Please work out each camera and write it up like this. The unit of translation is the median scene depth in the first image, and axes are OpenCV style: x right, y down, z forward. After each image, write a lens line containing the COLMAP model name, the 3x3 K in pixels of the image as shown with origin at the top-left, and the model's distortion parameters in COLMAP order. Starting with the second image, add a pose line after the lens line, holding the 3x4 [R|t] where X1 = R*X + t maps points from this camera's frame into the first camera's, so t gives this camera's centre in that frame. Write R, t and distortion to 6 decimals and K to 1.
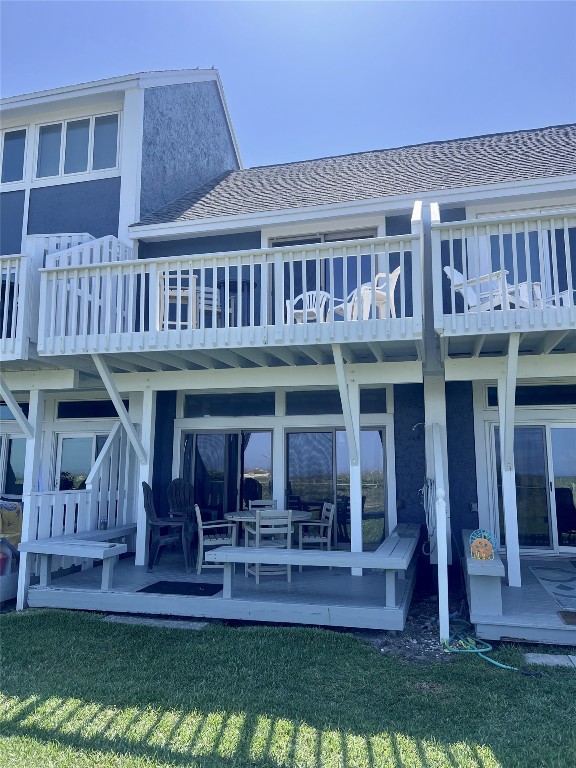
lens RADIAL K [[581.8, 0, 289.4], [0, 581.8, 380.2], [0, 0, 1]] dist [0.033832, -0.005290]
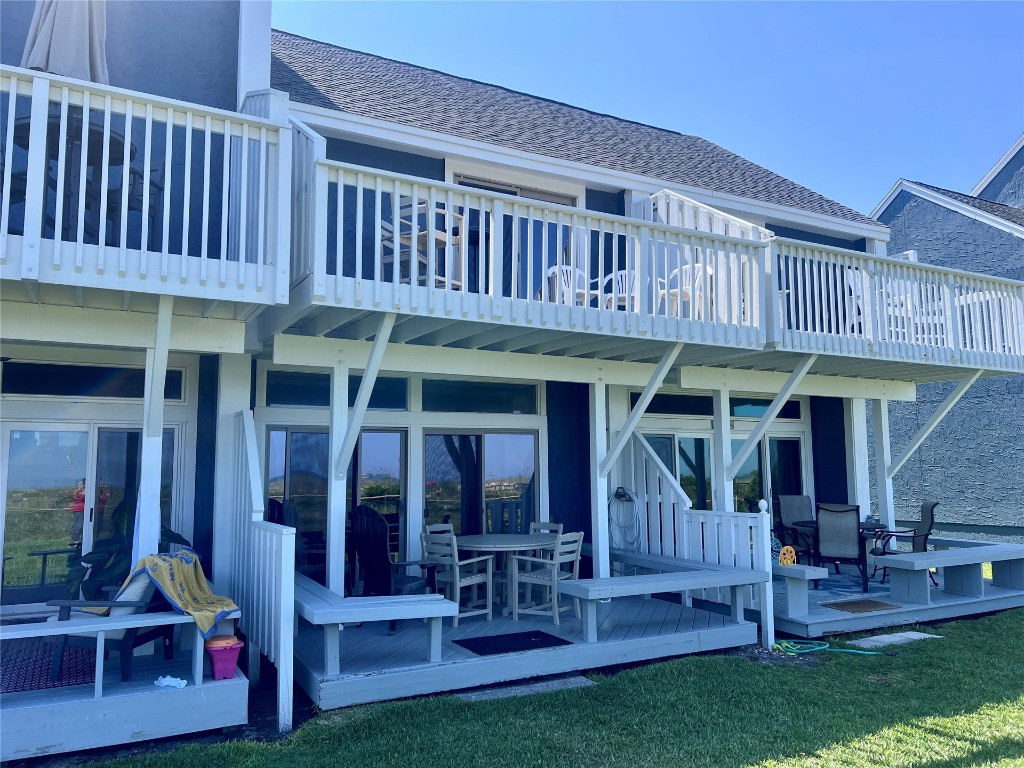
lens RADIAL K [[775.7, 0, 513.7], [0, 775.7, 389.1], [0, 0, 1]] dist [0.033832, -0.005290]
pose [[0.728598, 0.066513, 0.681704, -0.690102], [-0.092062, 0.995753, 0.001240, 0.023893], [-0.678726, -0.063663, 0.731627, 0.225920]]
